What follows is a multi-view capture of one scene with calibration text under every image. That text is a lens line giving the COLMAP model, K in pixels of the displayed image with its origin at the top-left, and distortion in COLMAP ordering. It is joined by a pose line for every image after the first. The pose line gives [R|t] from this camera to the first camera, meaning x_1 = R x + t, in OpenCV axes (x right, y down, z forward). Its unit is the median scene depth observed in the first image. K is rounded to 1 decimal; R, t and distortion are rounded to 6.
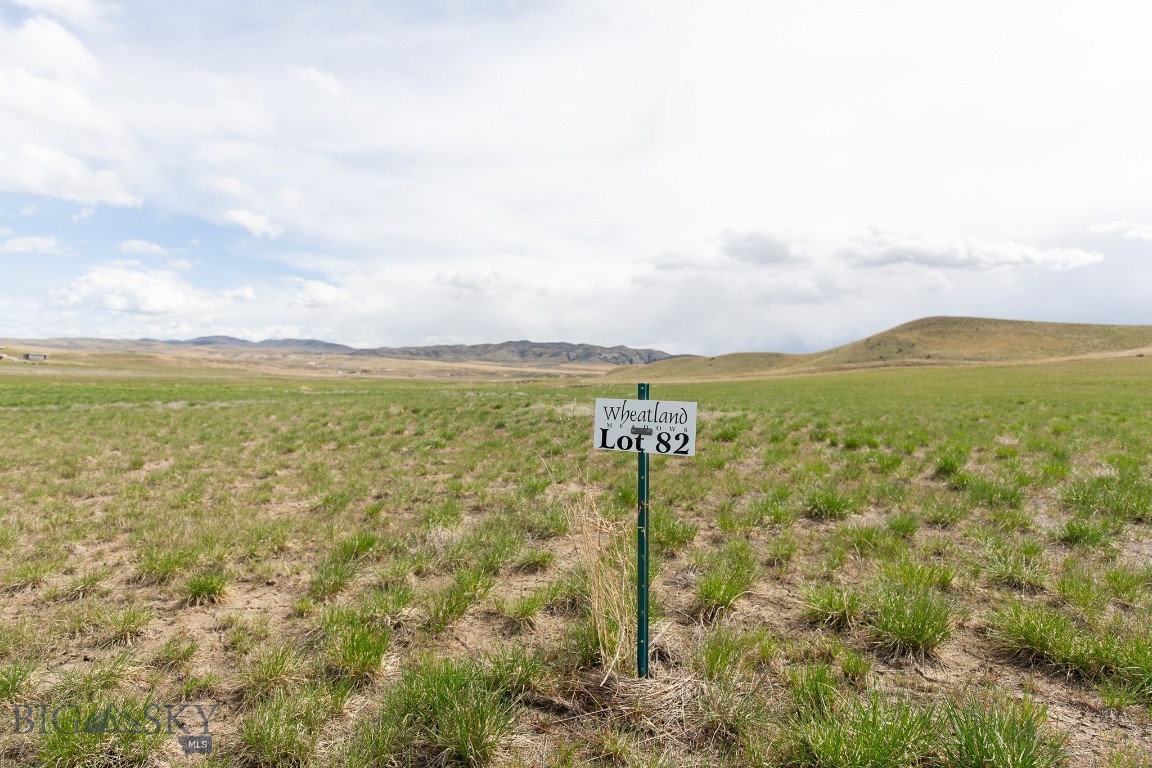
lens RADIAL K [[605.7, 0, 579.5], [0, 605.7, 388.7], [0, 0, 1]] dist [-0.001988, -0.000279]
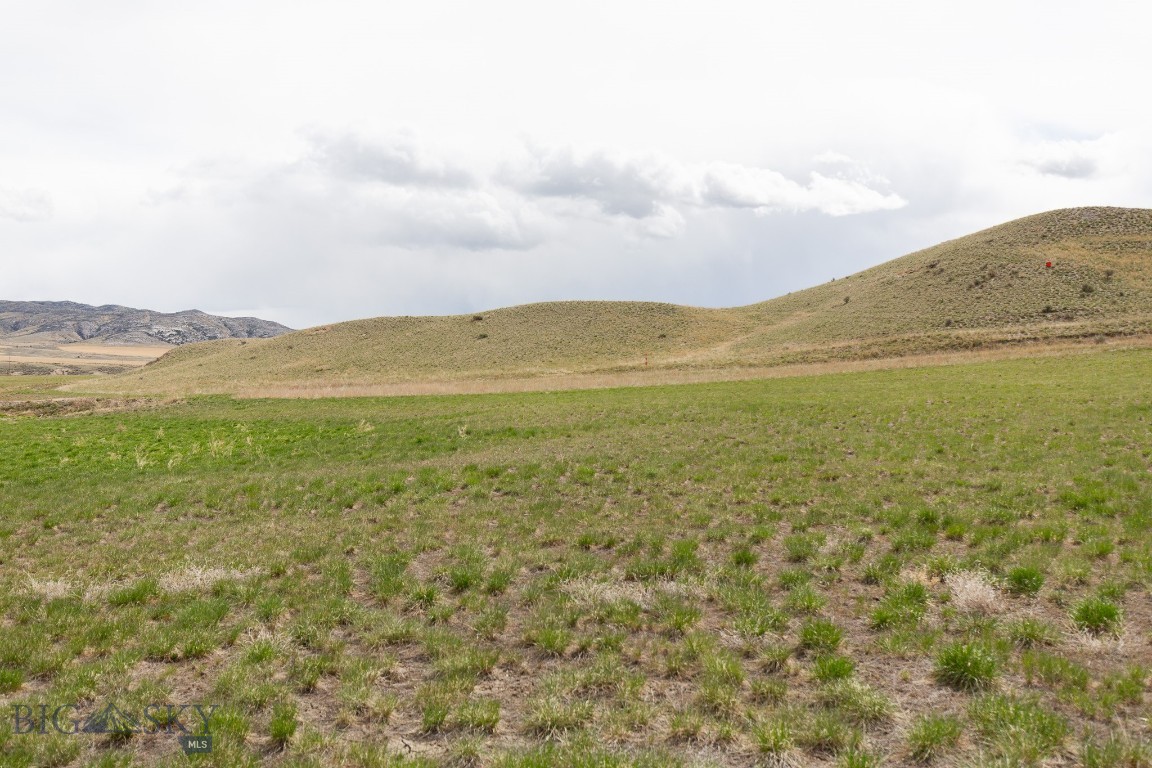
lens RADIAL K [[1079.9, 0, 573.2], [0, 1079.9, 363.6], [0, 0, 1]] dist [-0.000277, 0.000342]
pose [[0.918495, -0.002462, 0.395426, 0.010881], [0.012607, 0.999655, -0.023058, -0.003366], [-0.395232, 0.026164, 0.918209, 0.140525]]
